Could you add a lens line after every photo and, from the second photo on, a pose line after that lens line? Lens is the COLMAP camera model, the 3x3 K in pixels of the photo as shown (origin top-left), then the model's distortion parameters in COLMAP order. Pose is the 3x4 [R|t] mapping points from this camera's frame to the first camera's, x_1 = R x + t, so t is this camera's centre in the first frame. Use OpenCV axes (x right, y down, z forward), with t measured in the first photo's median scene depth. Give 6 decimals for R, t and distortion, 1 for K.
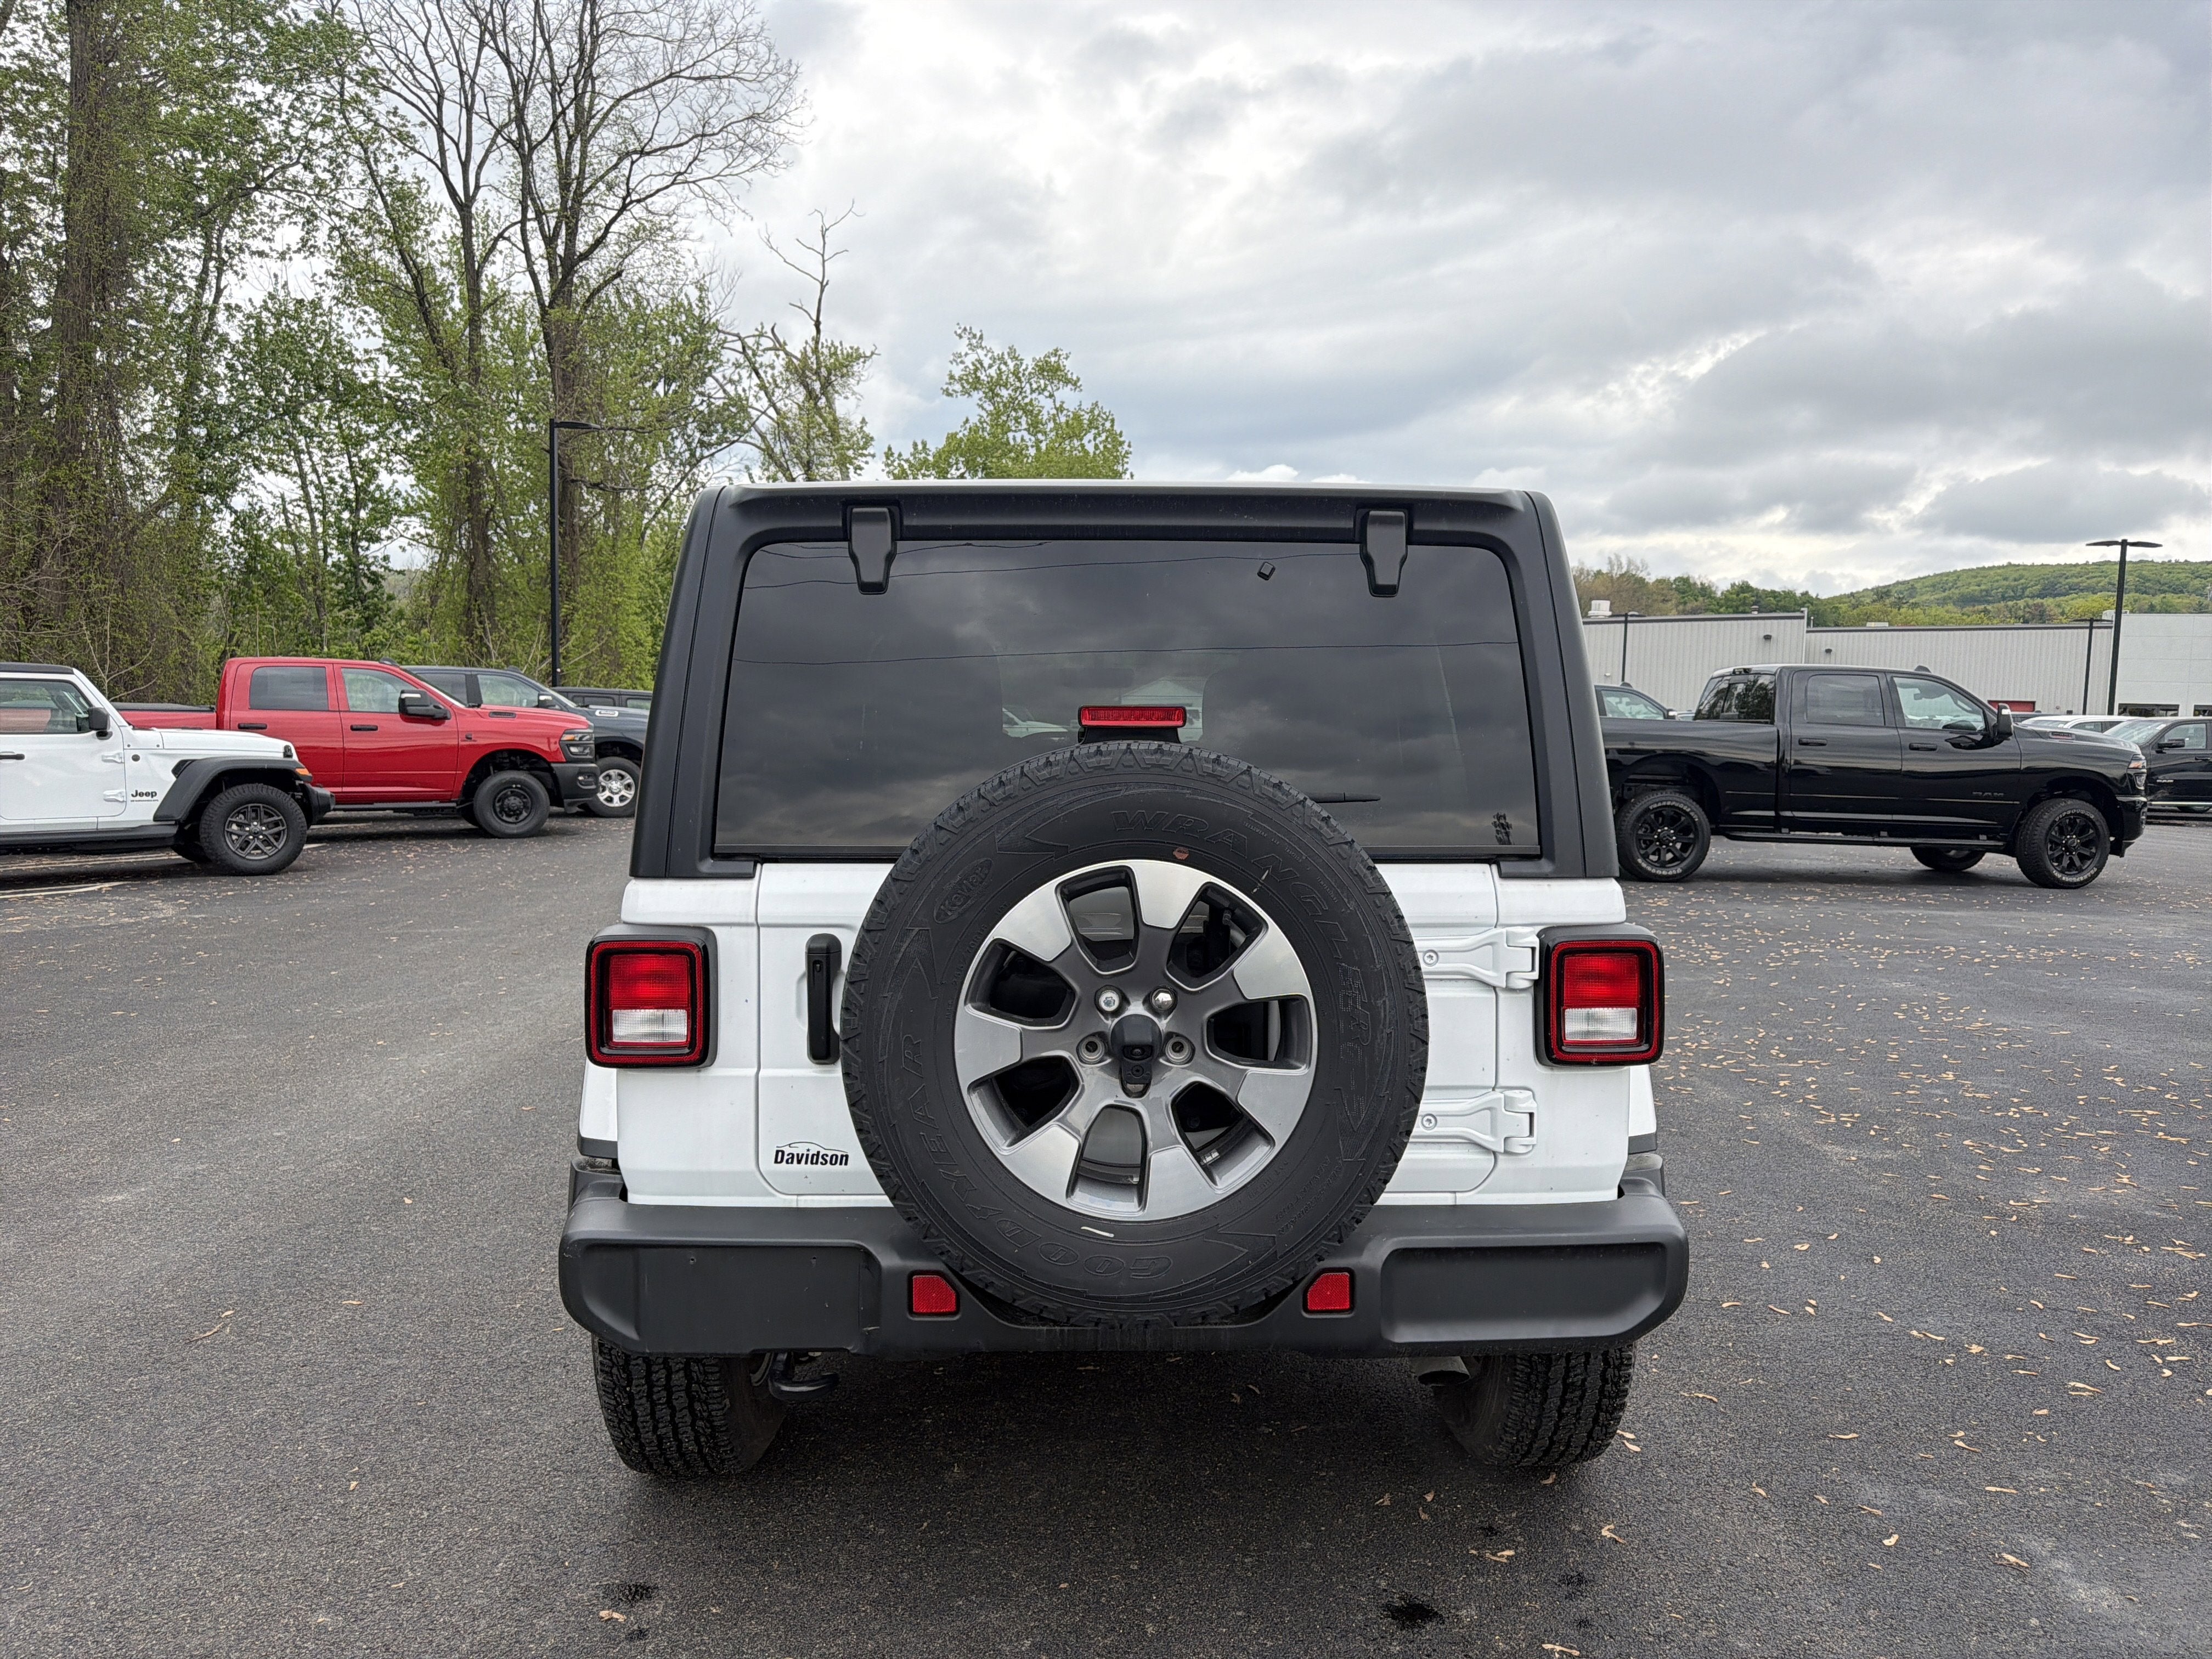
lens RADIAL K [[1551.7, 0, 1096.1], [0, 1551.7, 842.6], [0, 0, 1]] dist [0.018278, -0.025036]
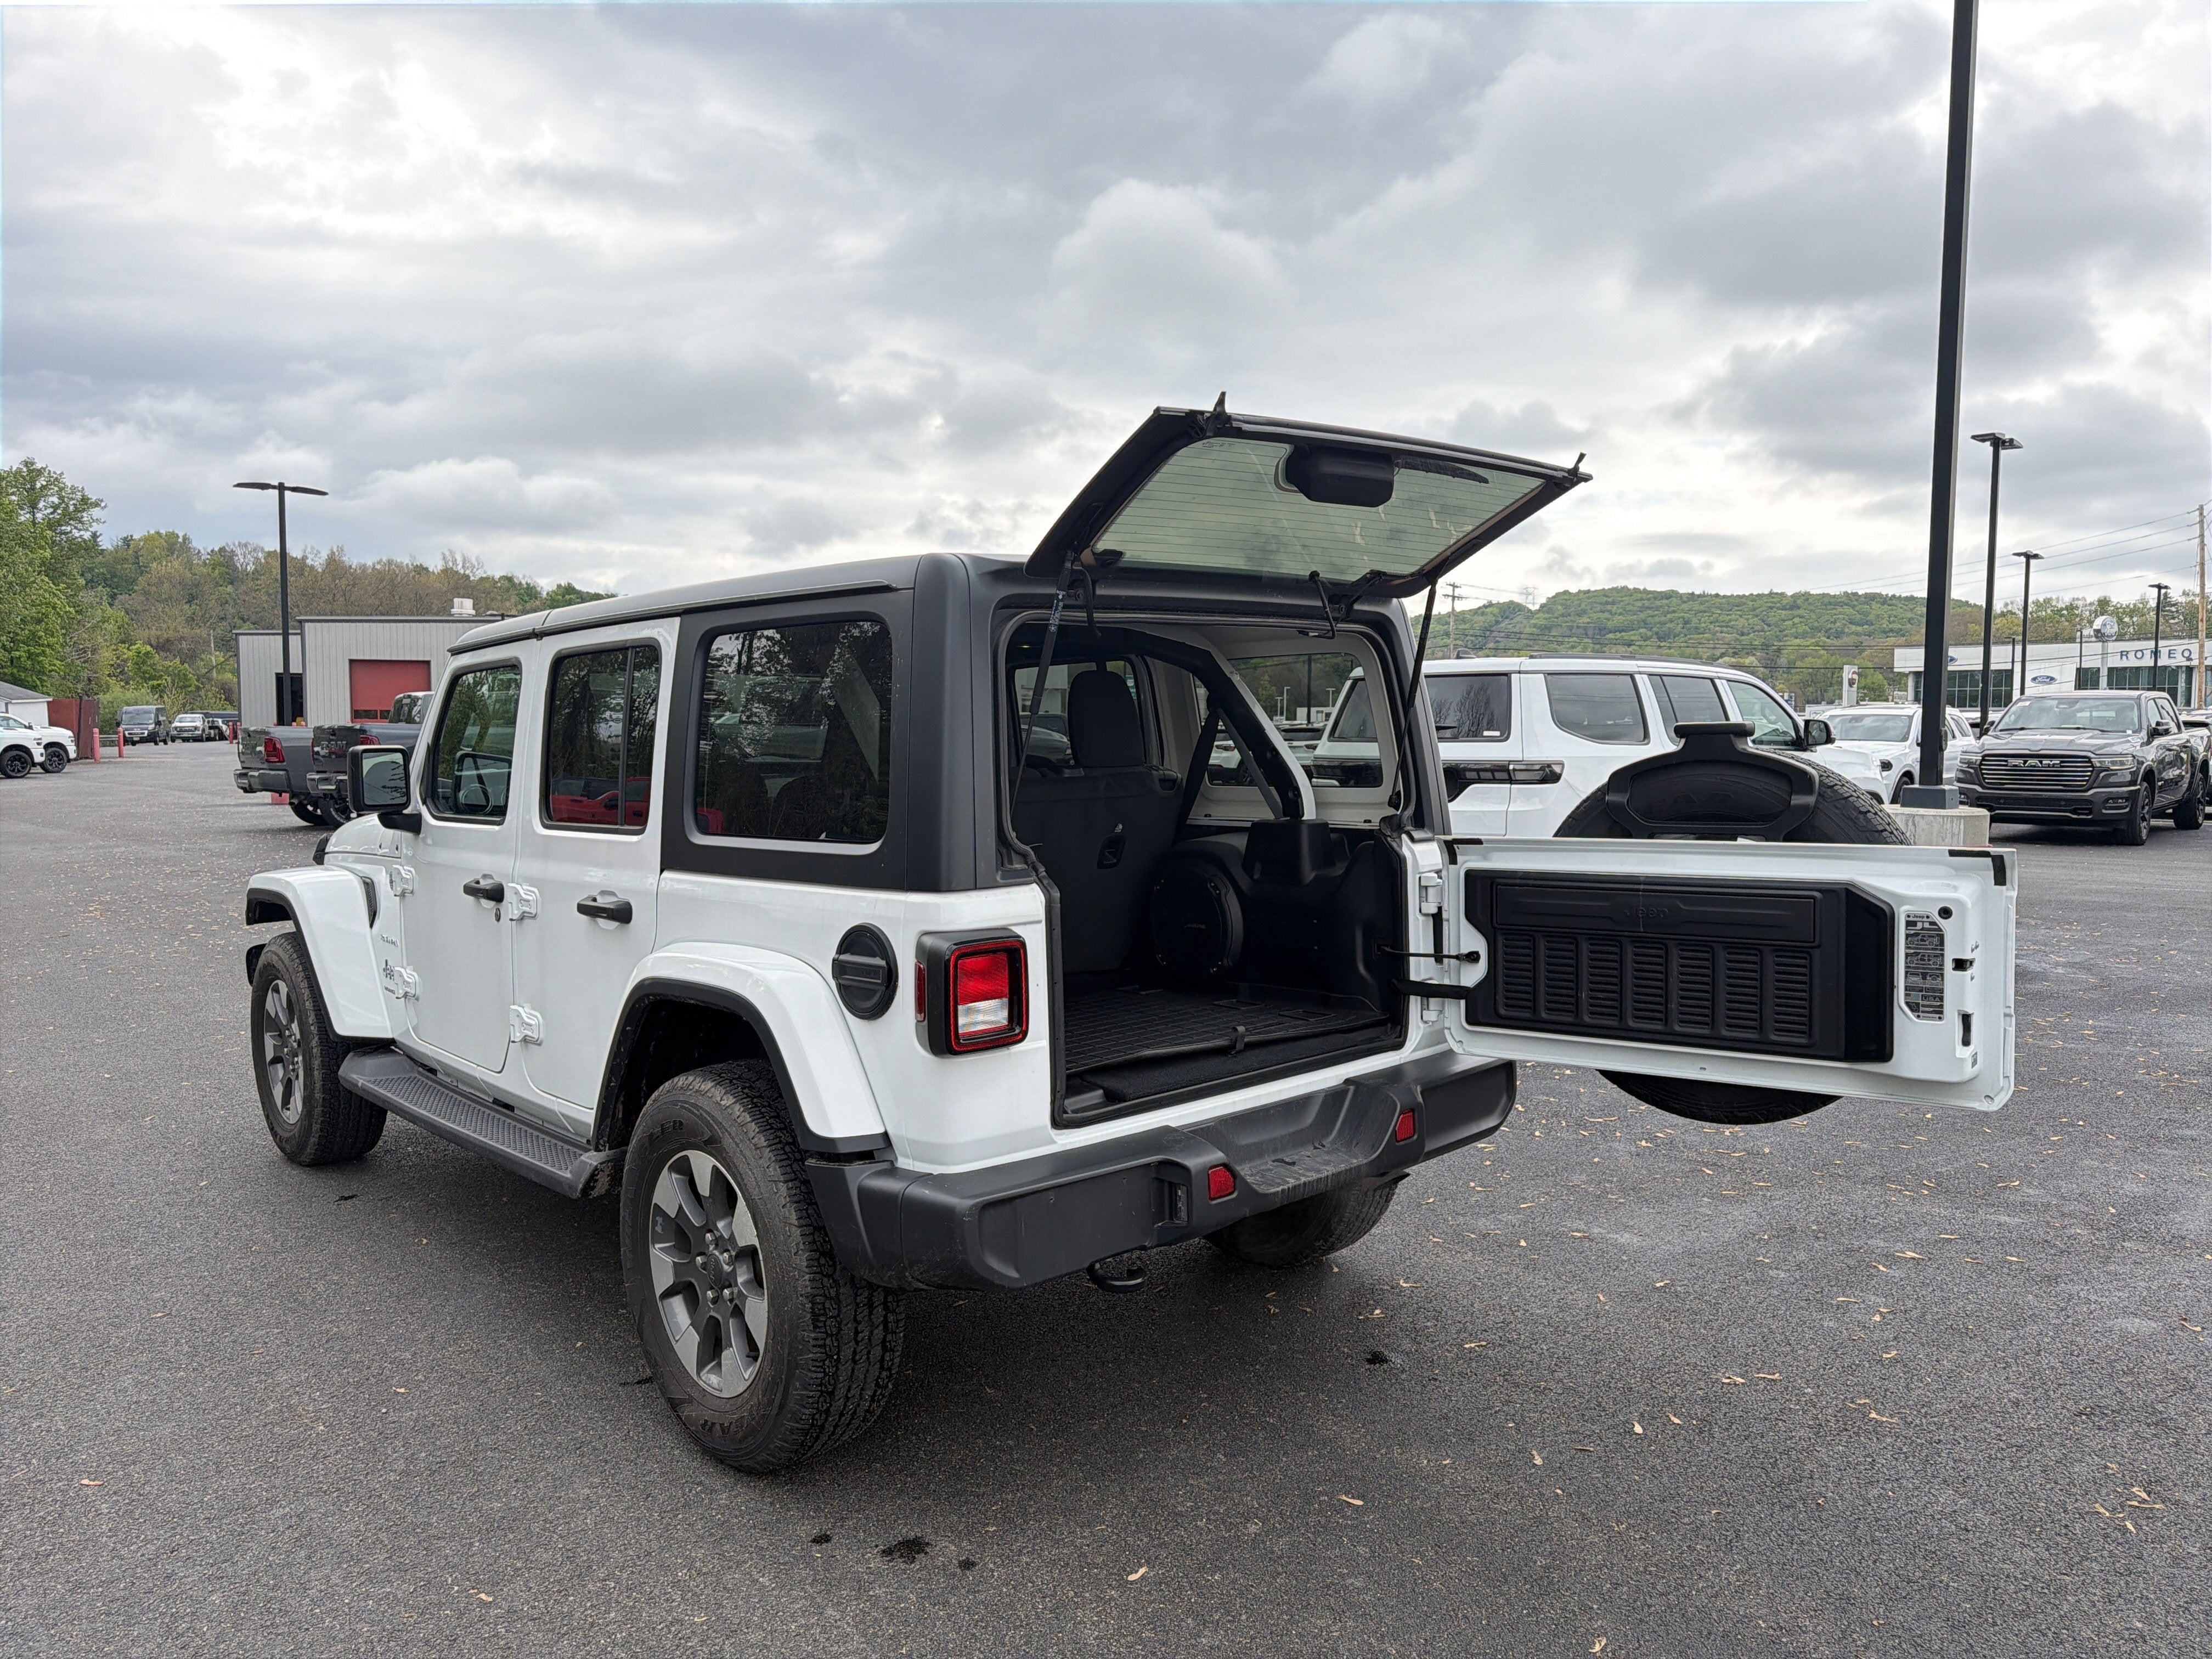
lens RADIAL K [[1551.7, 0, 1094.5], [0, 1551.7, 830.0], [0, 0, 1]] dist [0.018278, -0.025036]
pose [[0.756257, -0.061785, 0.651351, -0.147573], [0.066774, 0.997622, 0.017102, -0.005299], [-0.650859, 0.030559, 0.758583, 0.011571]]
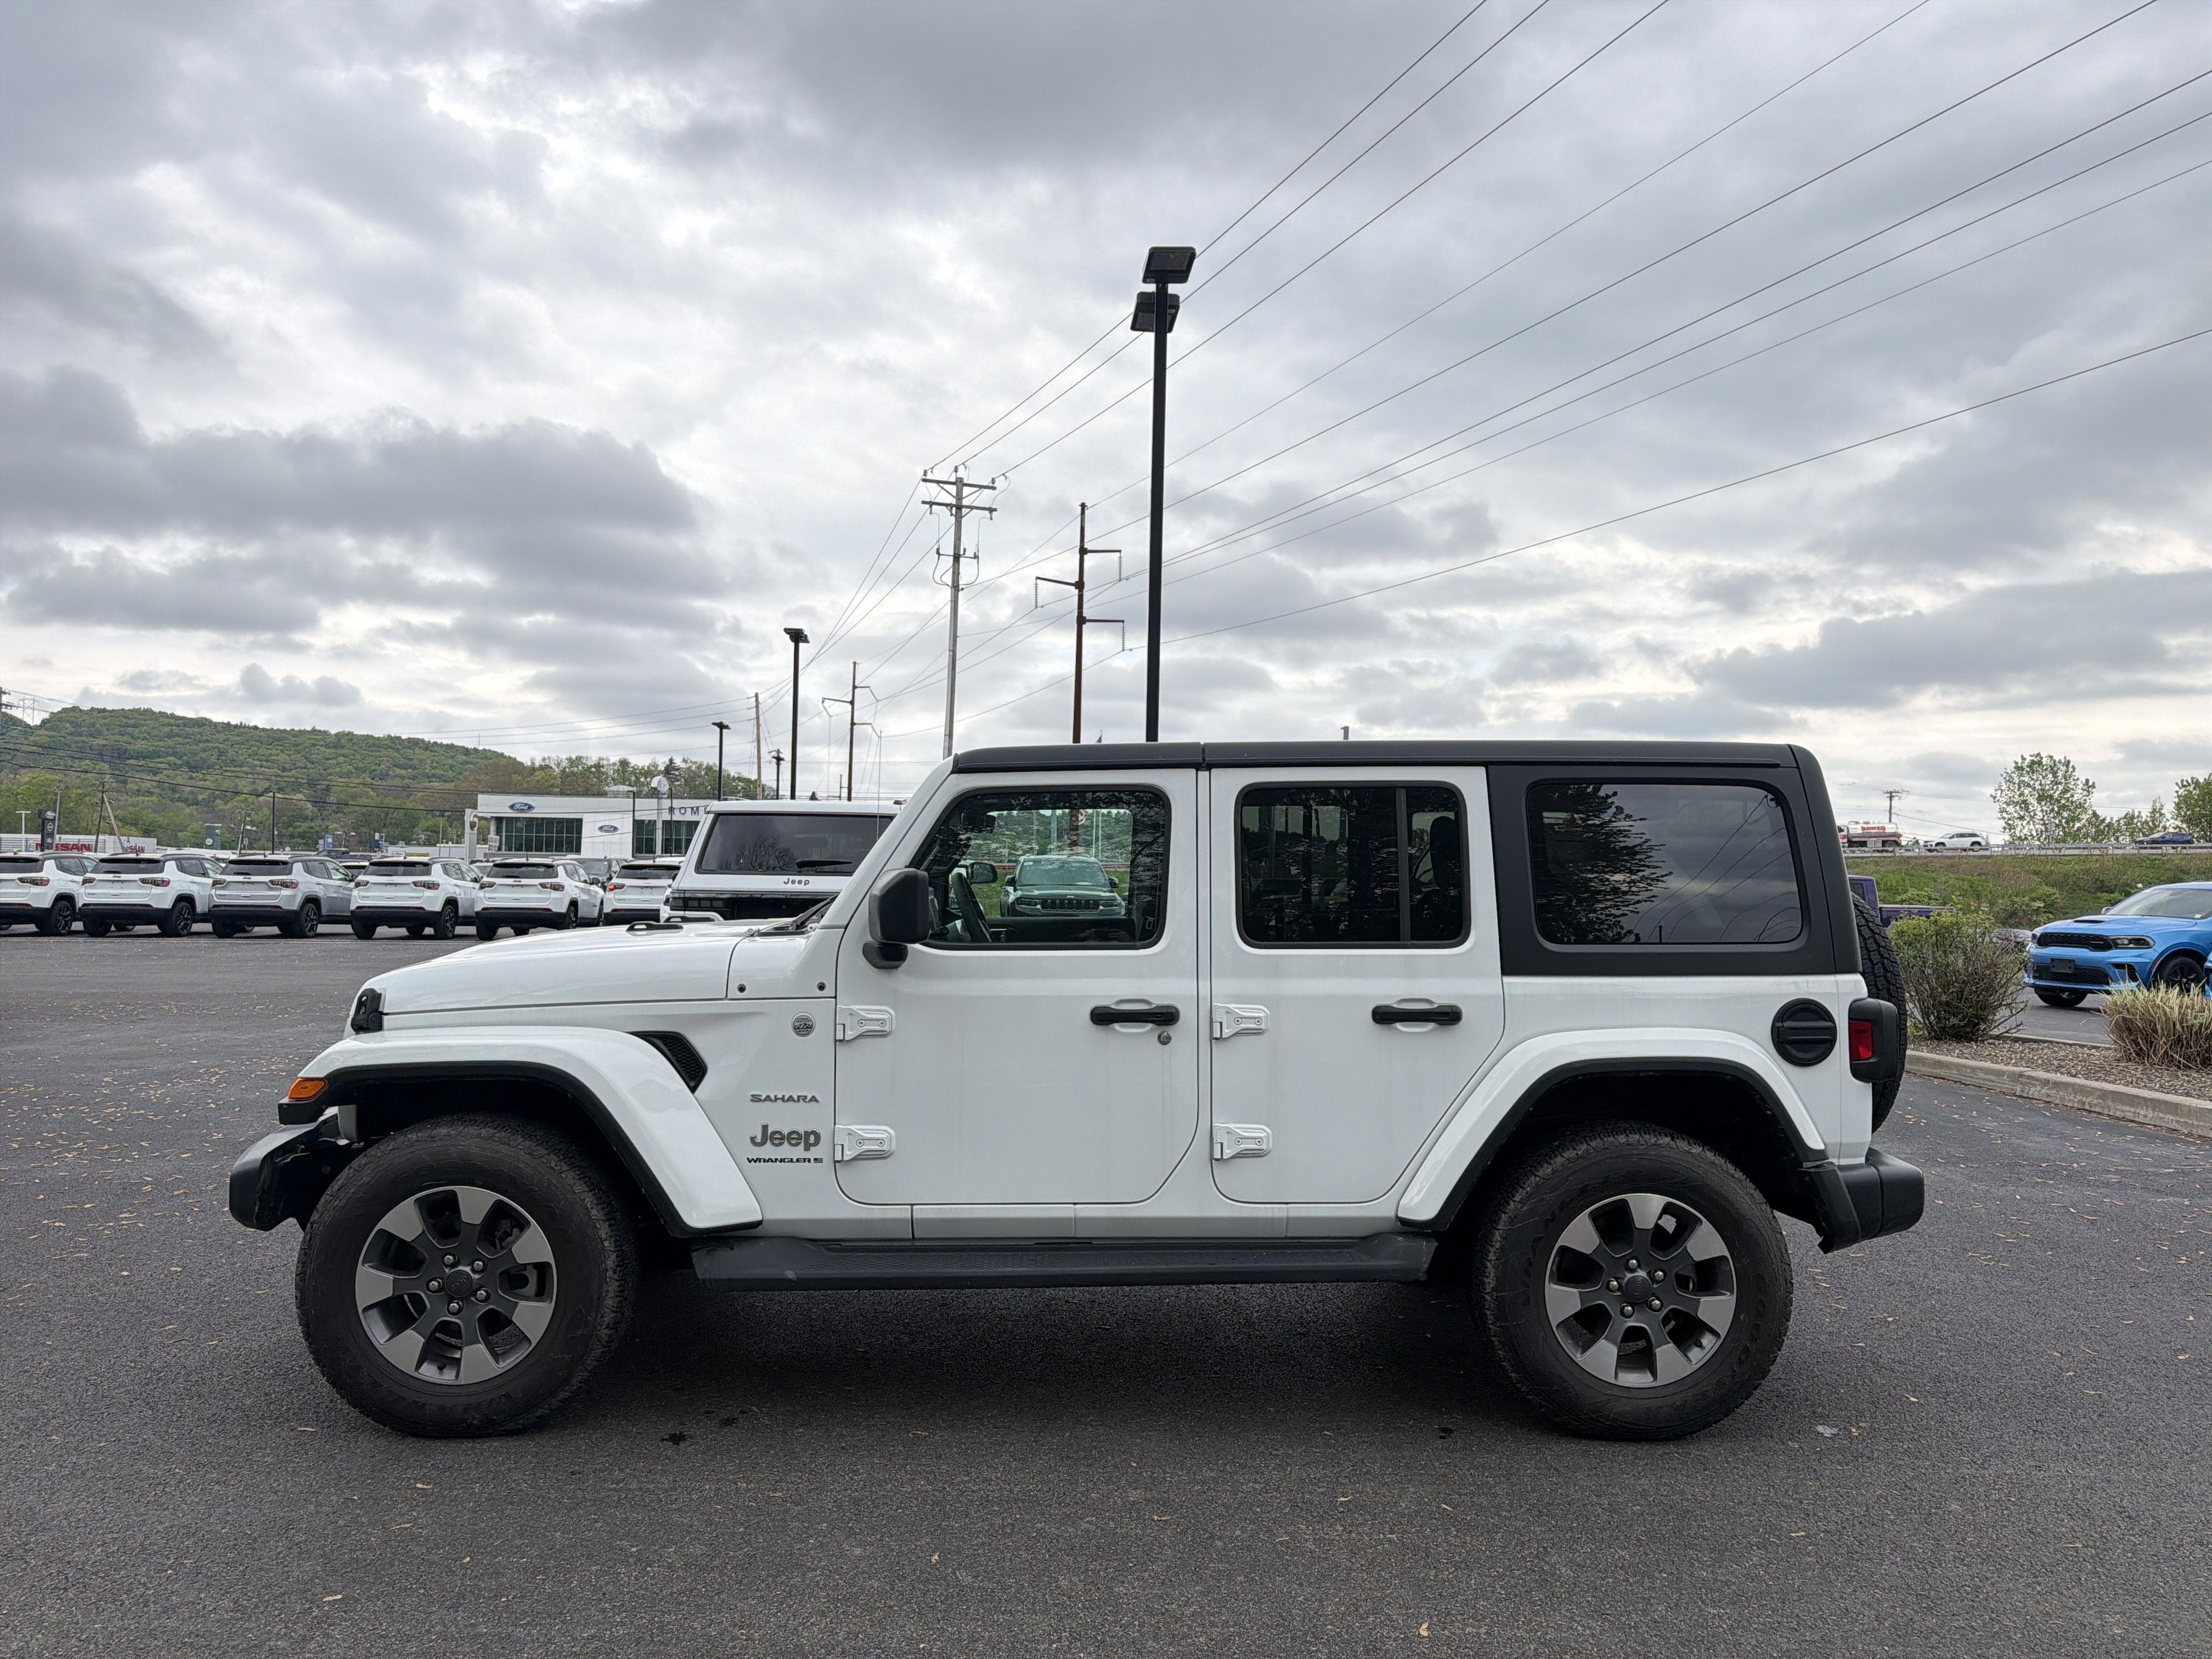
lens RADIAL K [[1551.7, 0, 1109.3], [0, 1551.7, 827.2], [0, 0, 1]] dist [0.018278, -0.025036]
pose [[-0.002677, 0.015875, 0.999870, -0.313270], [0.061291, 0.997997, -0.015681, -0.024935], [-0.998116, 0.061241, -0.003644, 0.280408]]
